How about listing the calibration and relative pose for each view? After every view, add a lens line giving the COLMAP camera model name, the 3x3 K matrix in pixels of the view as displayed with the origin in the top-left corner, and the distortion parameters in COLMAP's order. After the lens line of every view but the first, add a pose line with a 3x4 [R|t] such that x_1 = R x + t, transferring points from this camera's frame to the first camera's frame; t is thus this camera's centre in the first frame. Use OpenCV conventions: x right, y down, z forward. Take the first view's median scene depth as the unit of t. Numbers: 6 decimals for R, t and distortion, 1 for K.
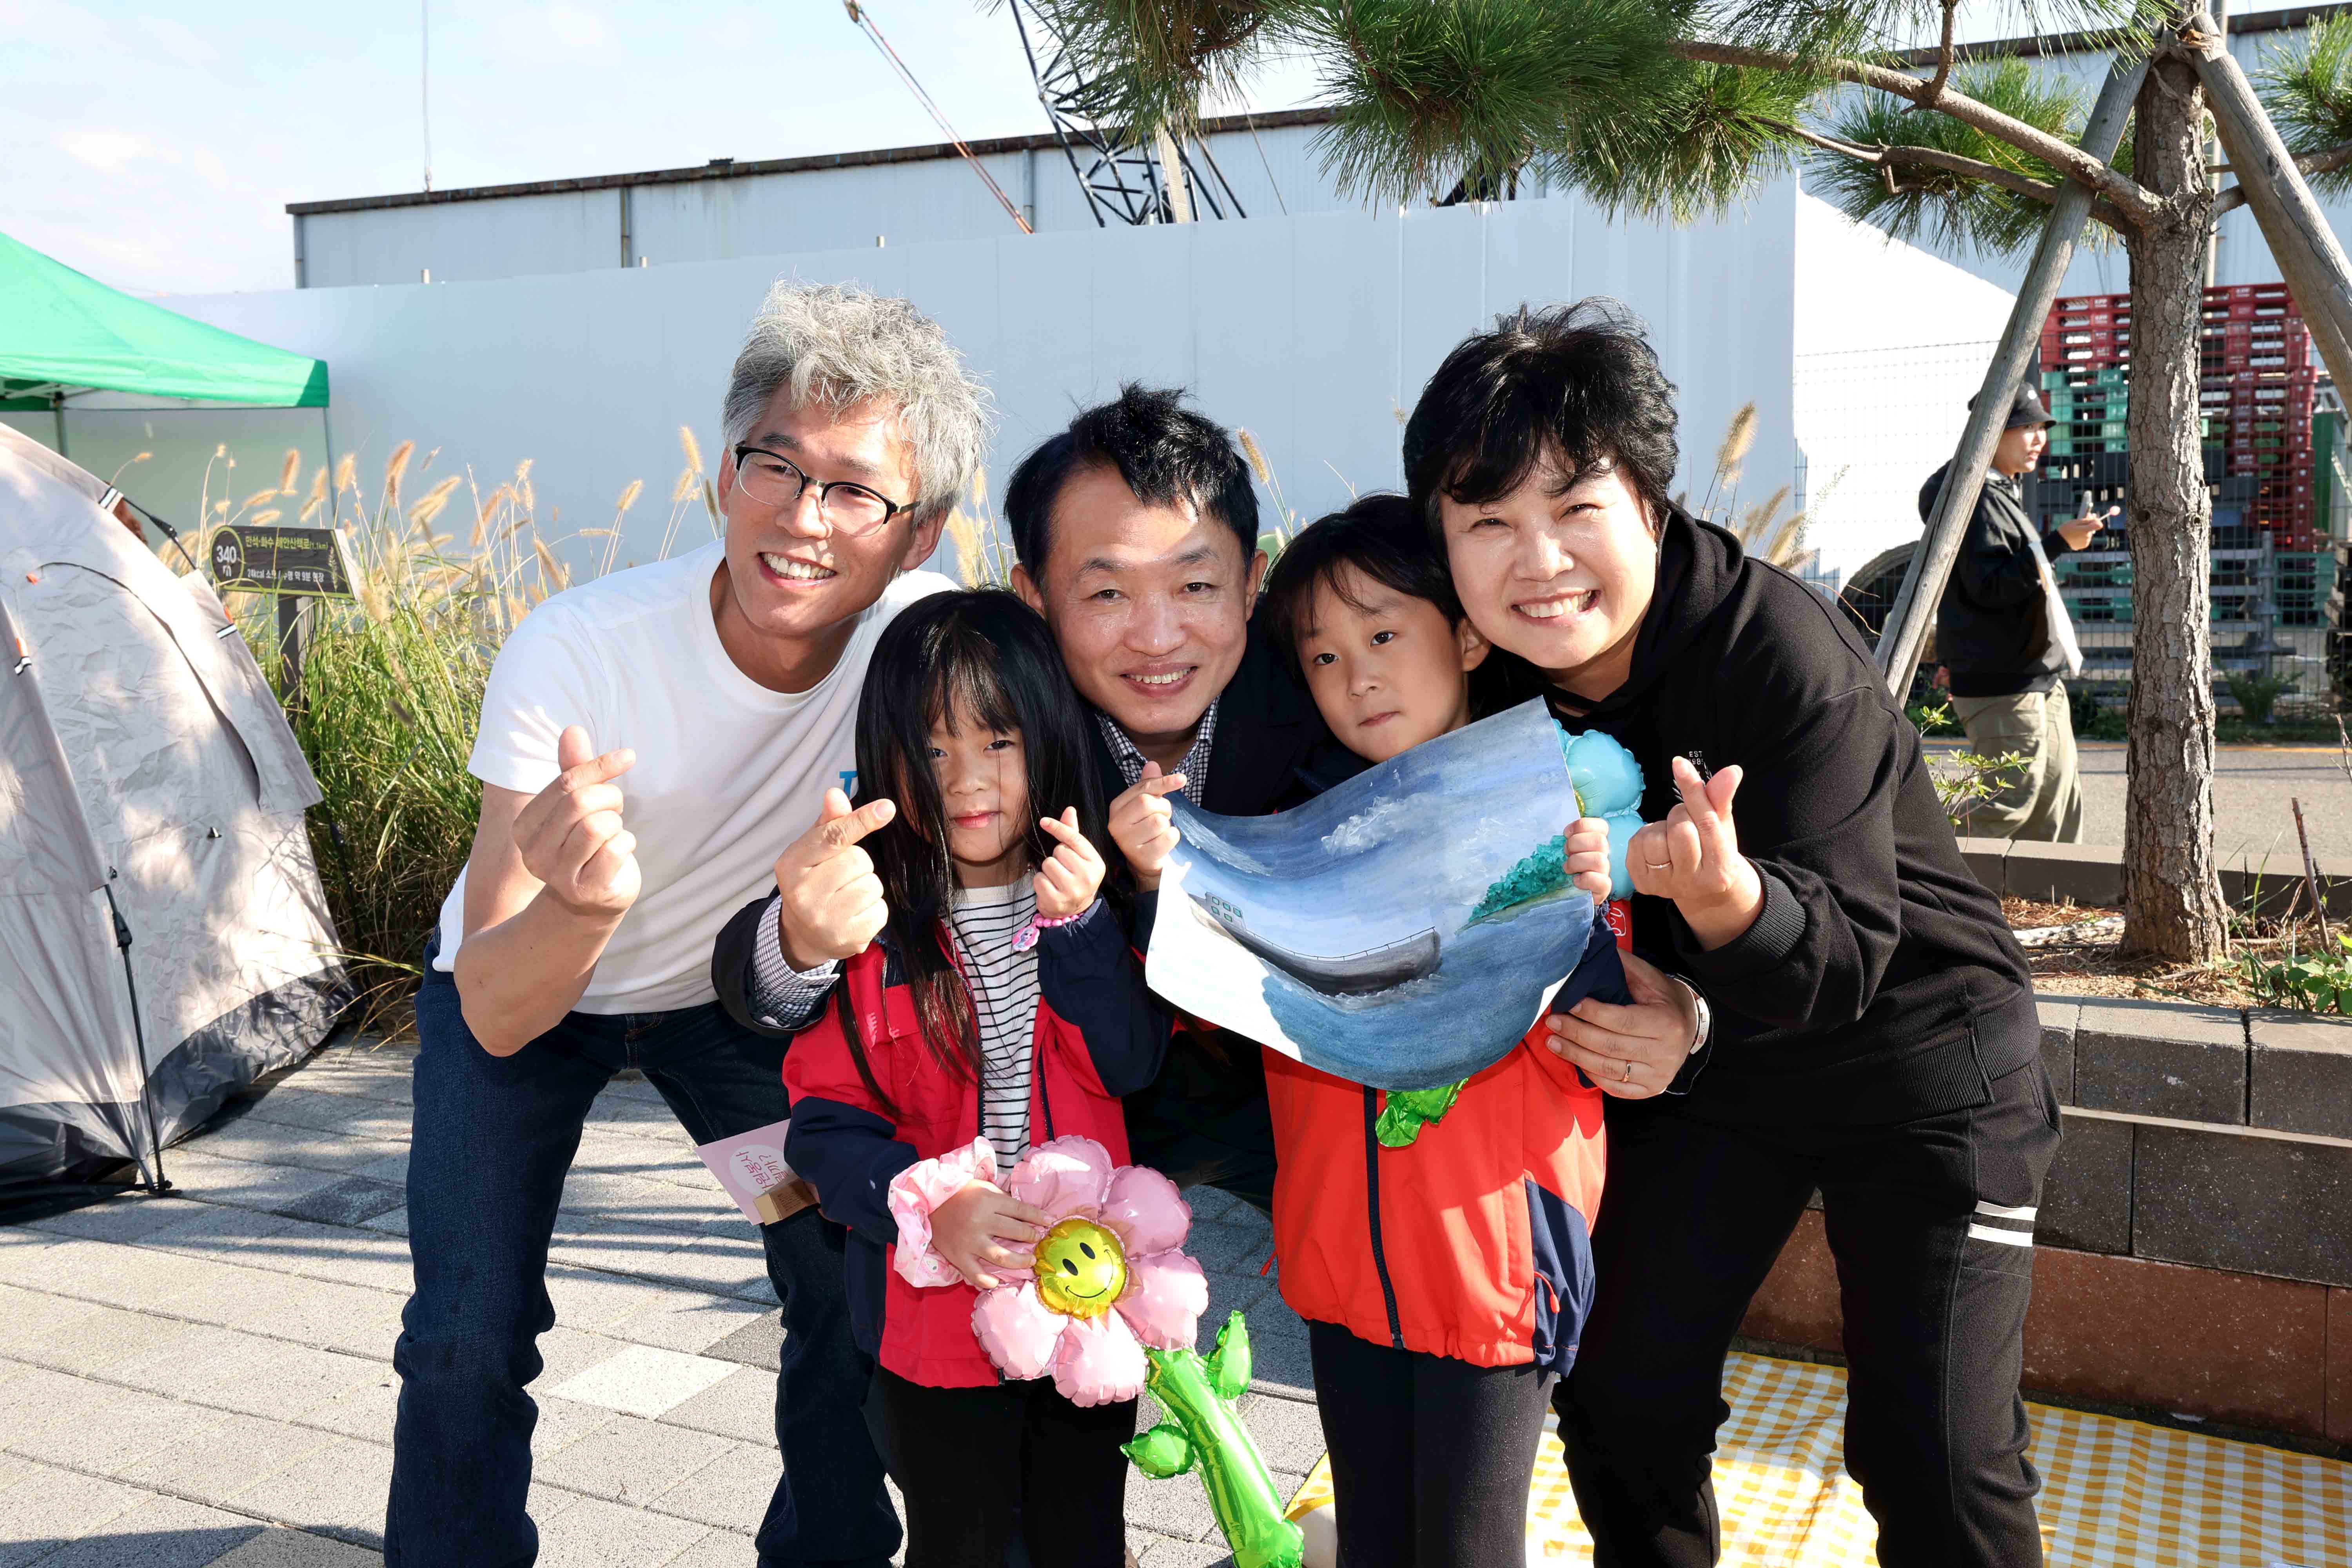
lens RADIAL K [[1921.4, 0, 1174.9], [0, 1921.4, 786.6], [0, 0, 1]] dist [0.006102, 0.007244]
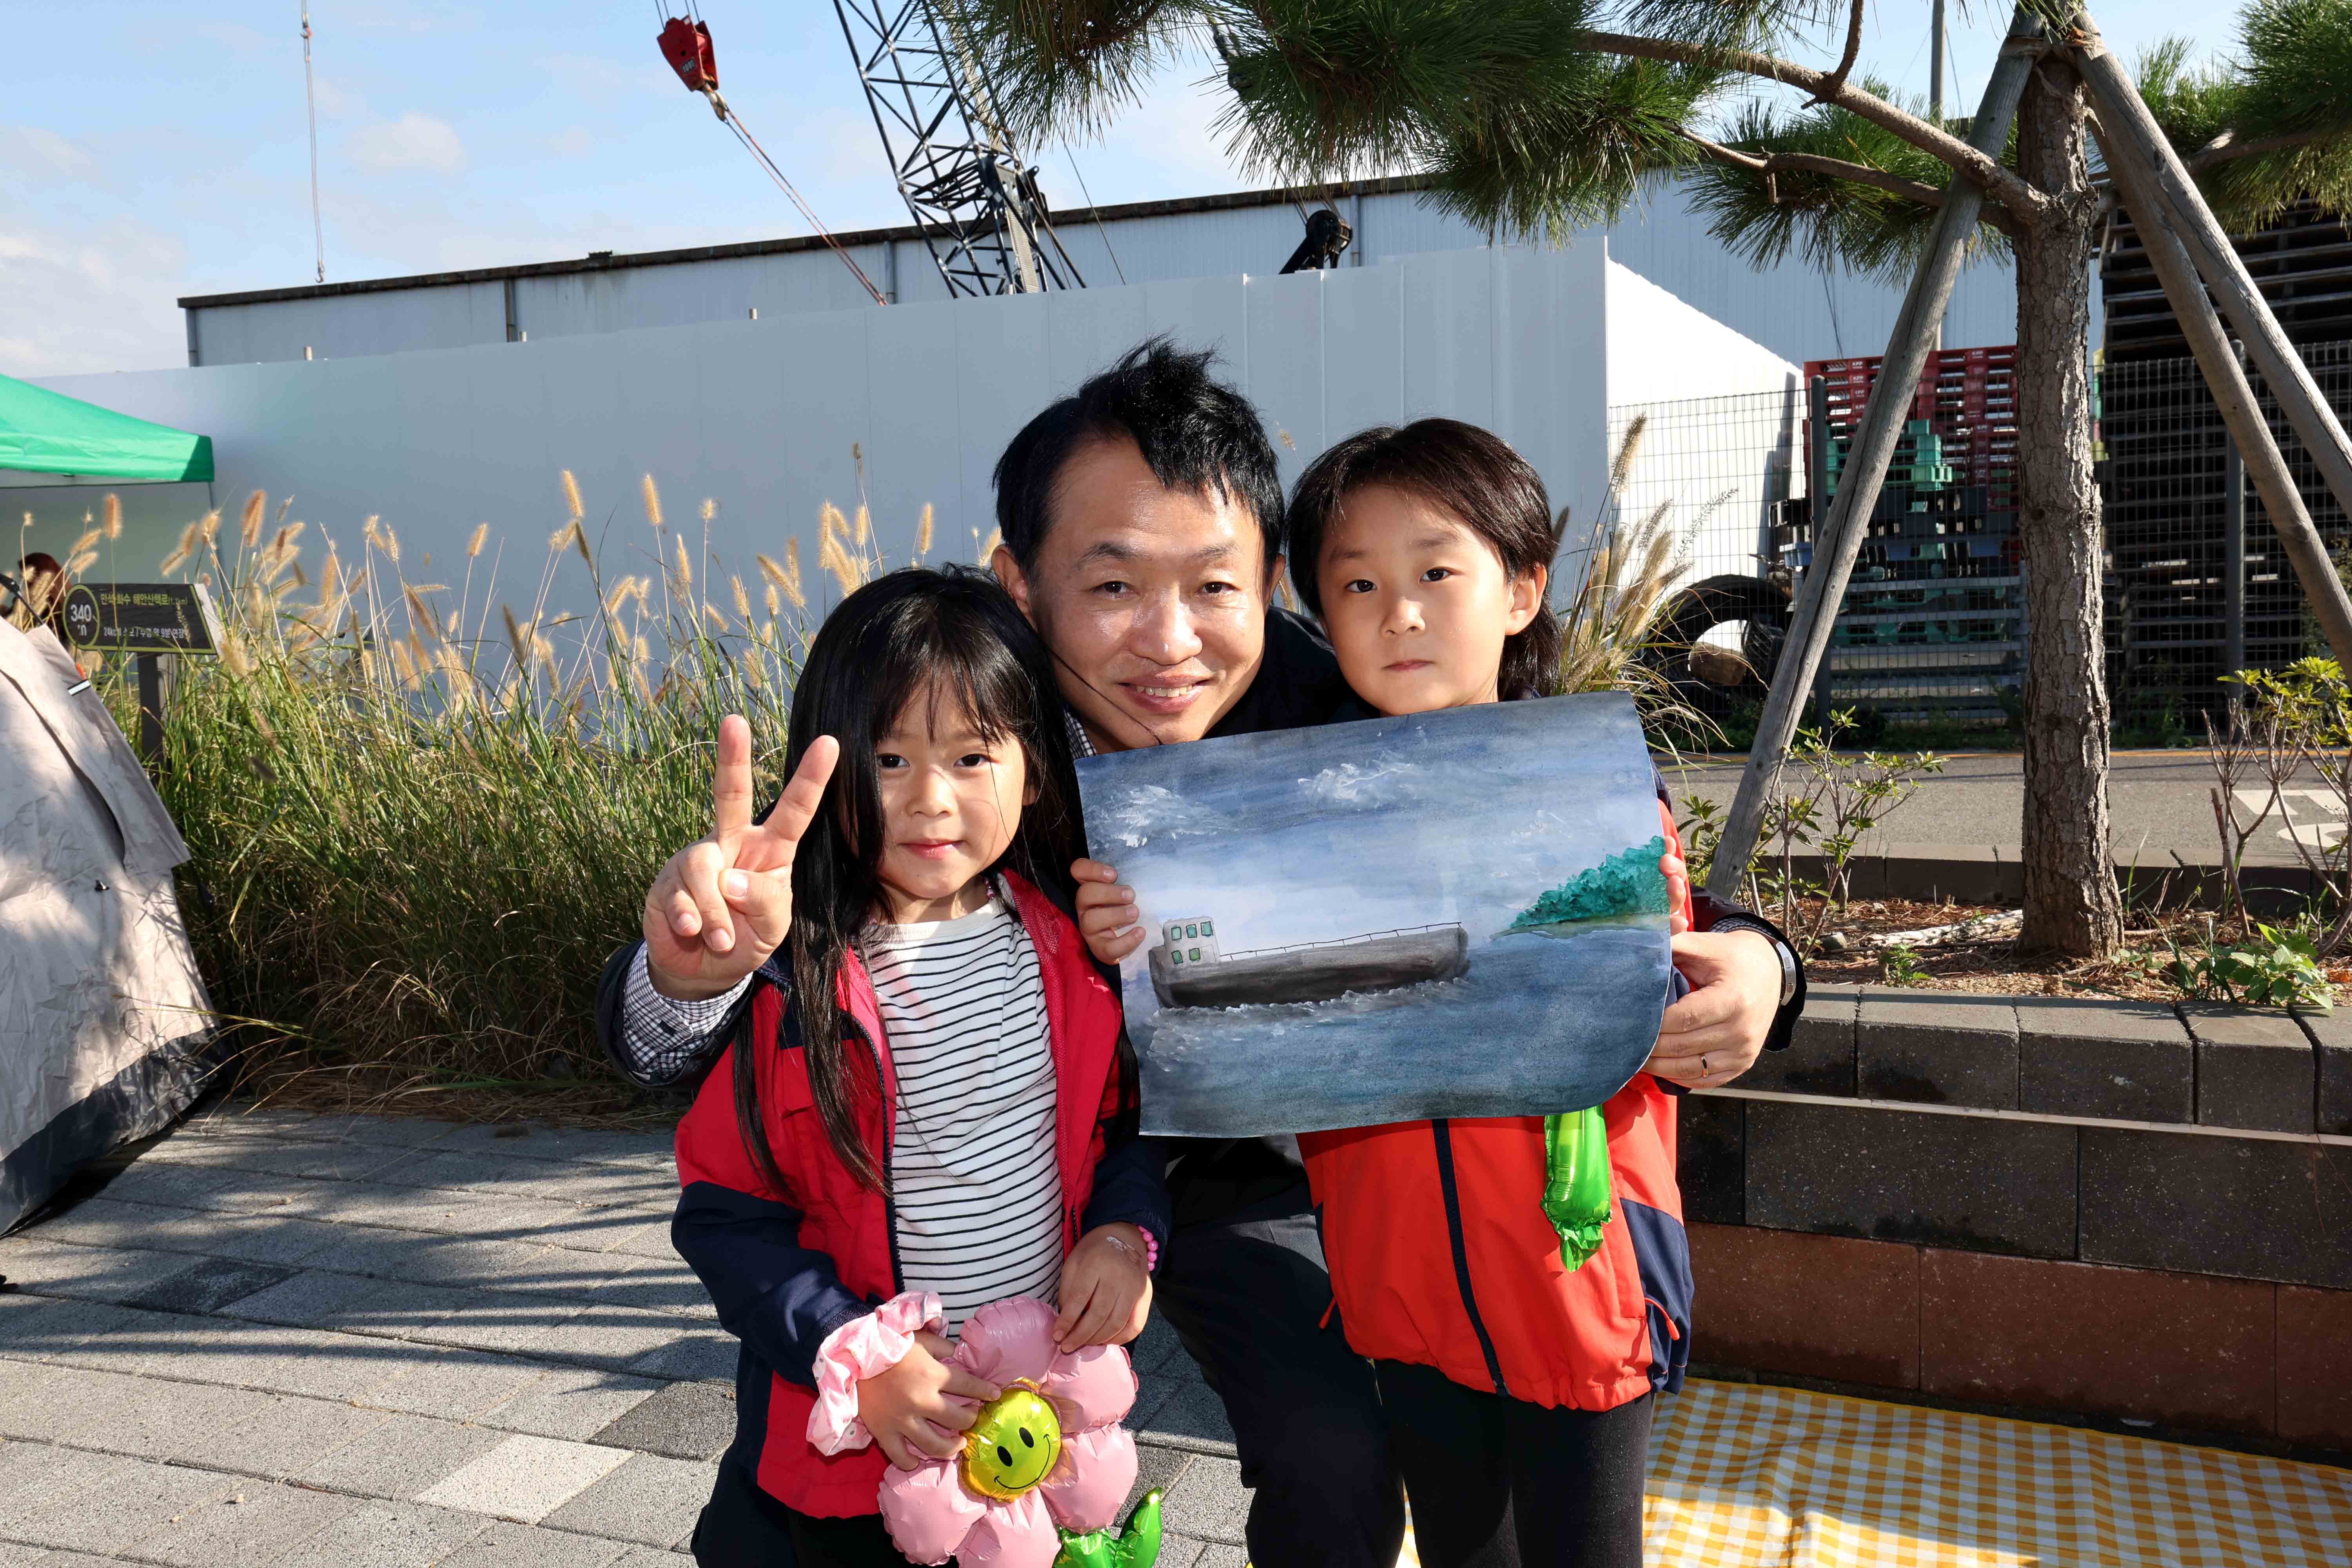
lens RADIAL K [[1731.0, 0, 1181.3], [0, 1731.0, 781.2], [0, 0, 1]] dist [0.012943, 0.008401]
pose [[0.996058, -0.030749, 0.083203, -0.019119], [0.032626, 0.999241, -0.021291, 0.002946], [-0.082485, 0.023922, 0.996305, 0.118100]]
